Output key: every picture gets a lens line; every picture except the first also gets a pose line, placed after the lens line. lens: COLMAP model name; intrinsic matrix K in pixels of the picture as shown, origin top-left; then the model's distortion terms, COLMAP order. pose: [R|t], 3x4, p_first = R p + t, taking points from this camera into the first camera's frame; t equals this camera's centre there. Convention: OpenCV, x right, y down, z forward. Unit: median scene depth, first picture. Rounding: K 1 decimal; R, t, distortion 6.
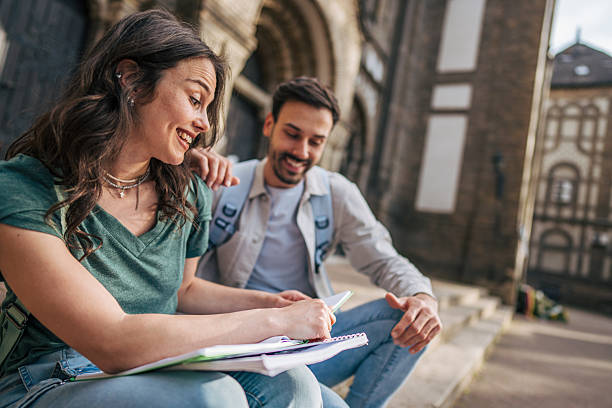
lens RADIAL K [[404.1, 0, 302.2], [0, 404.1, 205.2], [0, 0, 1]] dist [-0.033521, 0.045070]
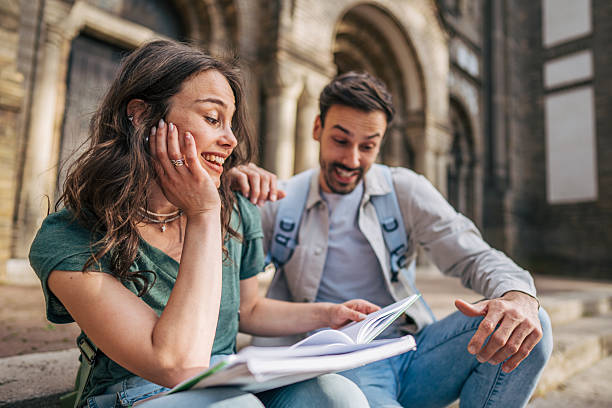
lens RADIAL K [[404.1, 0, 303.2], [0, 404.1, 208.9], [0, 0, 1]] dist [-0.033521, 0.045070]
pose [[0.947282, -0.173278, -0.269502, 0.011198], [0.158368, 0.984428, -0.076292, 0.004710], [0.278525, 0.029590, 0.959973, 0.007851]]
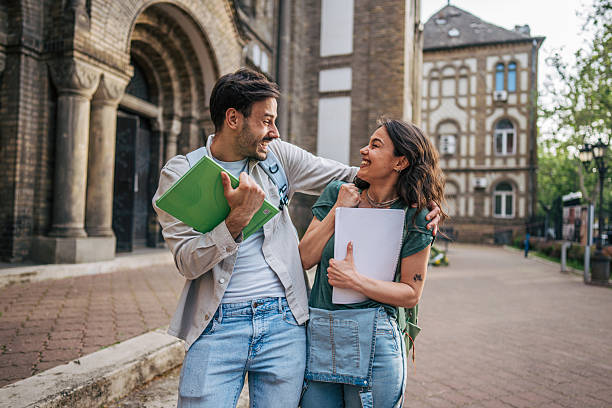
lens RADIAL K [[404.1, 0, 302.7], [0, 404.1, 210.6], [0, 0, 1]] dist [-0.033521, 0.045070]
pose [[0.971068, -0.145943, 0.189017, 0.034252], [0.128418, 0.986469, 0.101923, -0.052252], [-0.201335, -0.074701, 0.976670, -0.082472]]
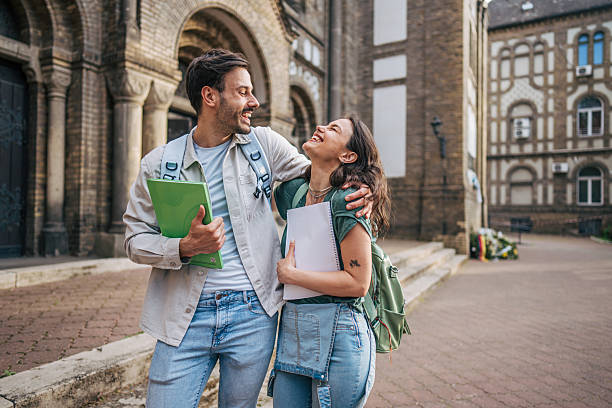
lens RADIAL K [[404.1, 0, 303.9], [0, 404.1, 204.9], [0, 0, 1]] dist [-0.033521, 0.045070]
pose [[0.985464, -0.167891, 0.025942, 0.072332], [0.165289, 0.982841, 0.081875, -0.048364], [-0.039243, -0.076397, 0.996305, -0.086552]]
